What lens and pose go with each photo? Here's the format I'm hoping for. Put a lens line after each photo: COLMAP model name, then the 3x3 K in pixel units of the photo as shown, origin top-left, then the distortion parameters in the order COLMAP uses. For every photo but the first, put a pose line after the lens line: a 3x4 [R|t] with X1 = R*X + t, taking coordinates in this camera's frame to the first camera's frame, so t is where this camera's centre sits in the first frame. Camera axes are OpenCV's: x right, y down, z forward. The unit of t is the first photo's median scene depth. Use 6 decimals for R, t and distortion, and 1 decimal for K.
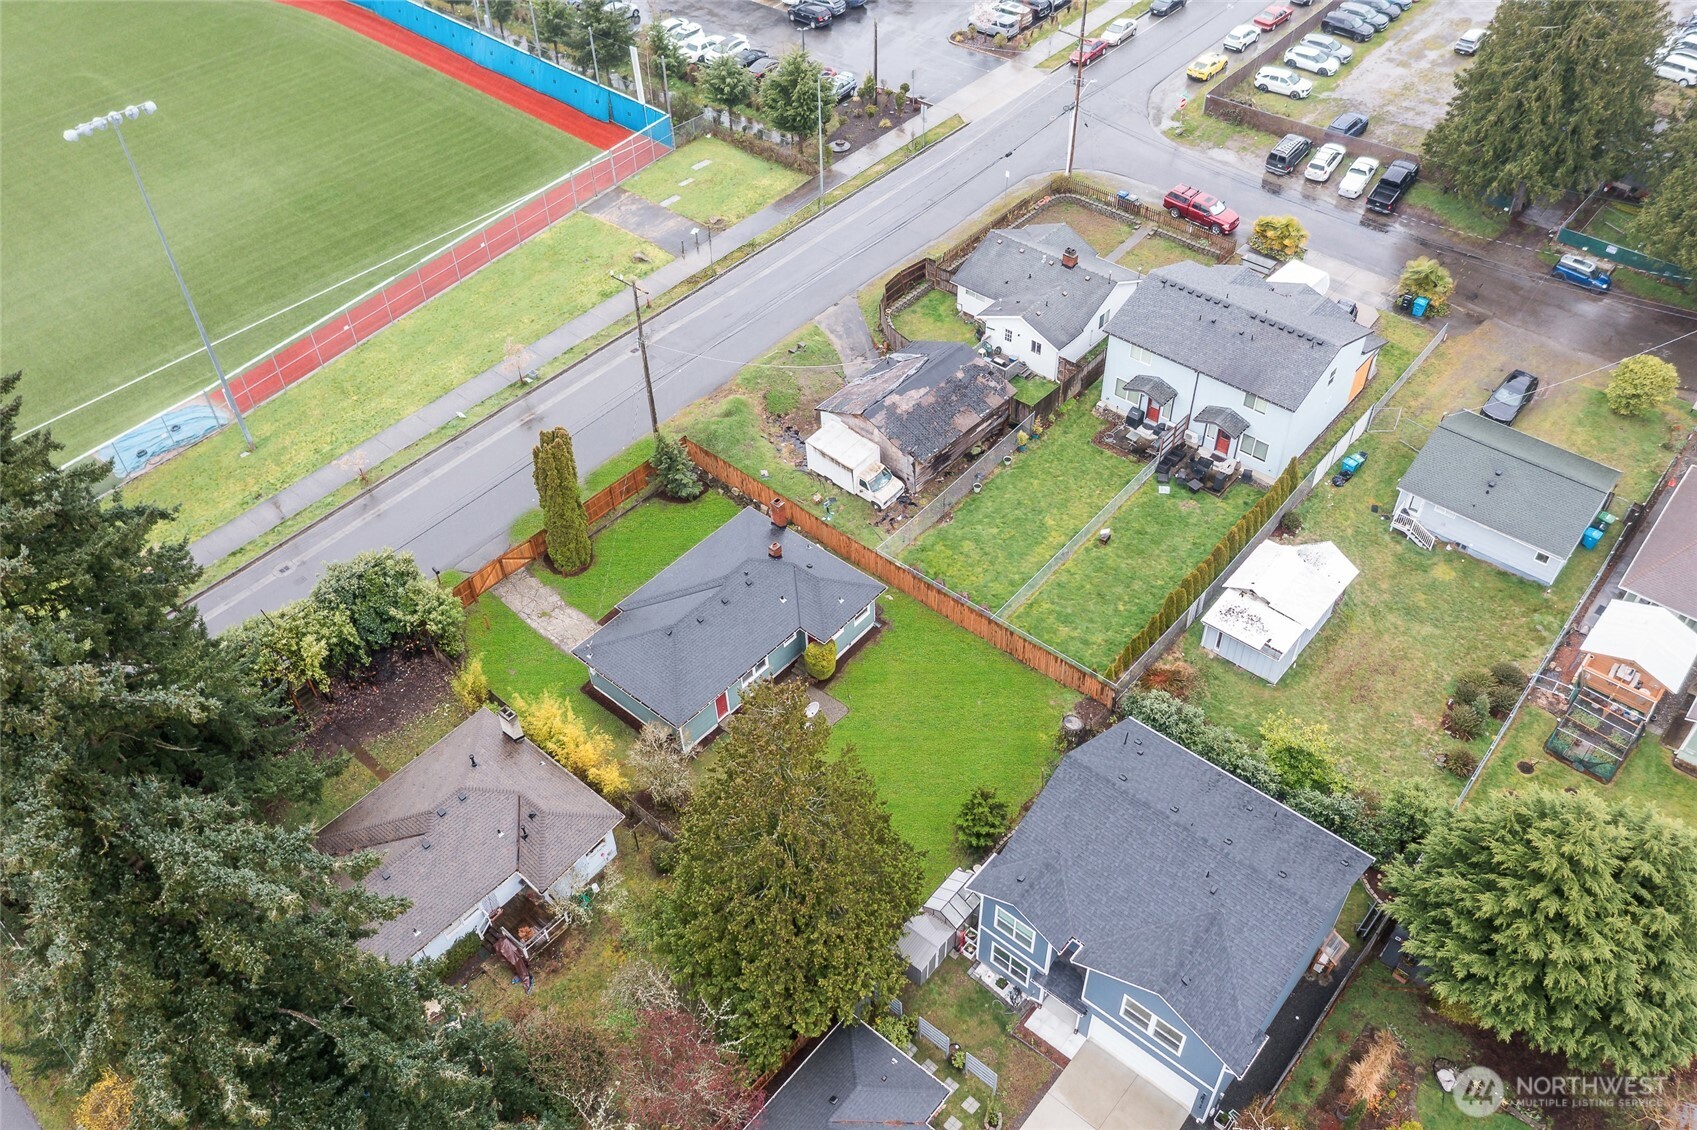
lens RADIAL K [[1364.9, 0, 848.5], [0, 1364.9, 565.0], [0, 0, 1]] dist [-0.038324, -0.001609]
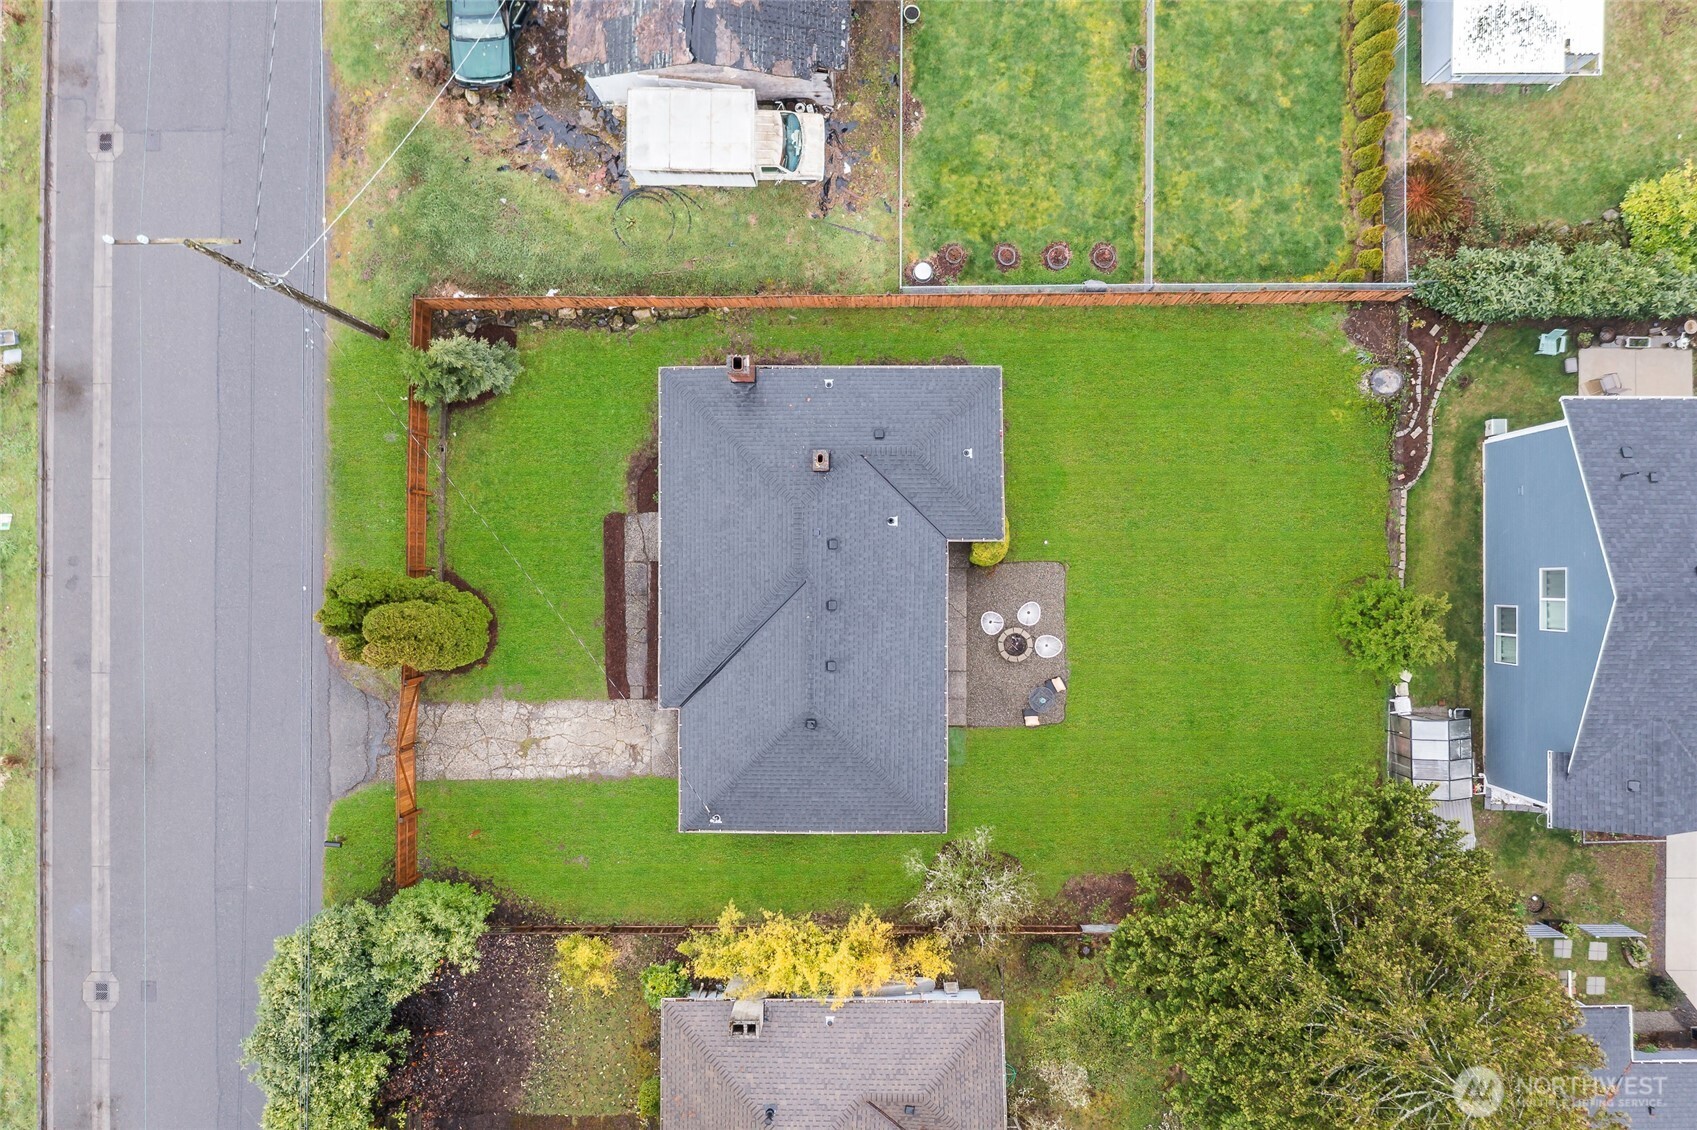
lens RADIAL K [[1364.9, 0, 848.5], [0, 1364.9, 565.0], [0, 0, 1]] dist [-0.038324, -0.001609]
pose [[0.756878, -0.653365, 0.015807, -0.072087], [0.451642, 0.540372, 0.709942, -0.324700], [-0.472393, -0.530200, 0.704083, 0.524004]]
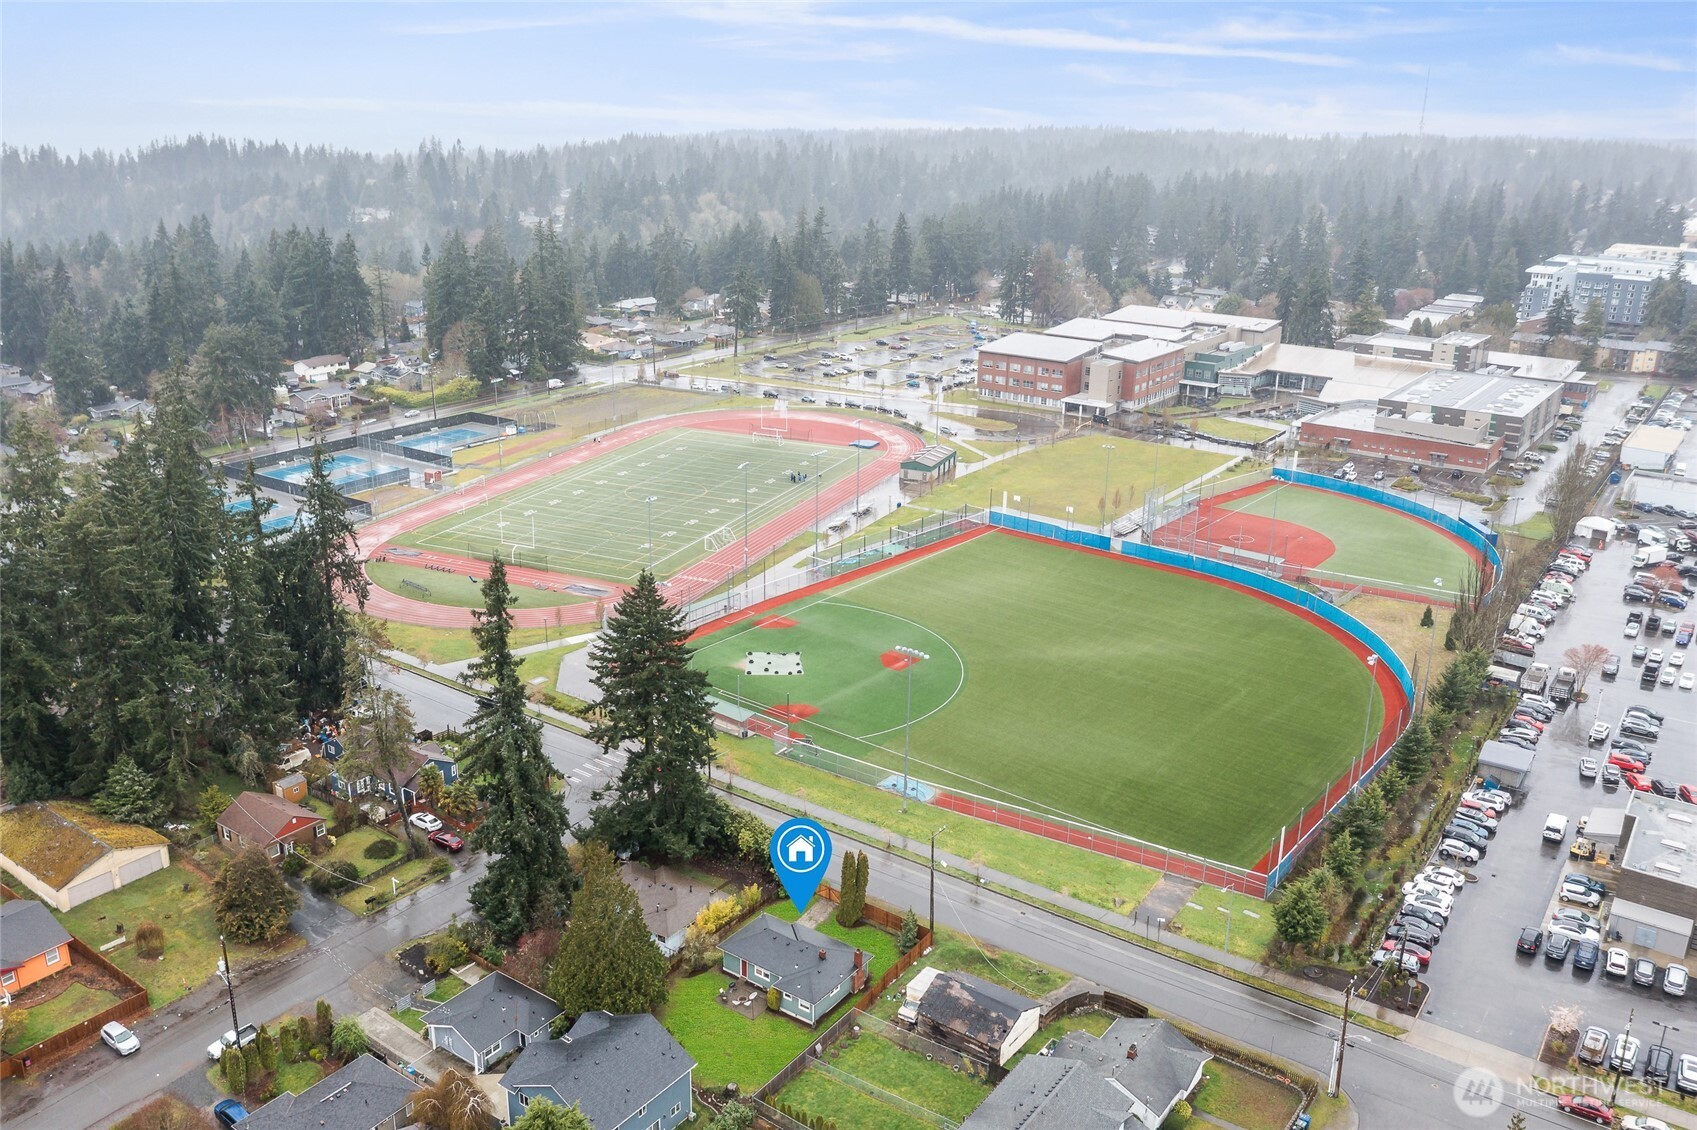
lens RADIAL K [[1364.9, 0, 848.5], [0, 1364.9, 565.0], [0, 0, 1]] dist [-0.038324, -0.001609]
pose [[0.090512, 0.345932, -0.933883, 1.364714], [-0.703135, 0.686280, 0.186066, -0.677338], [0.705272, 0.639805, 0.305354, 0.084035]]
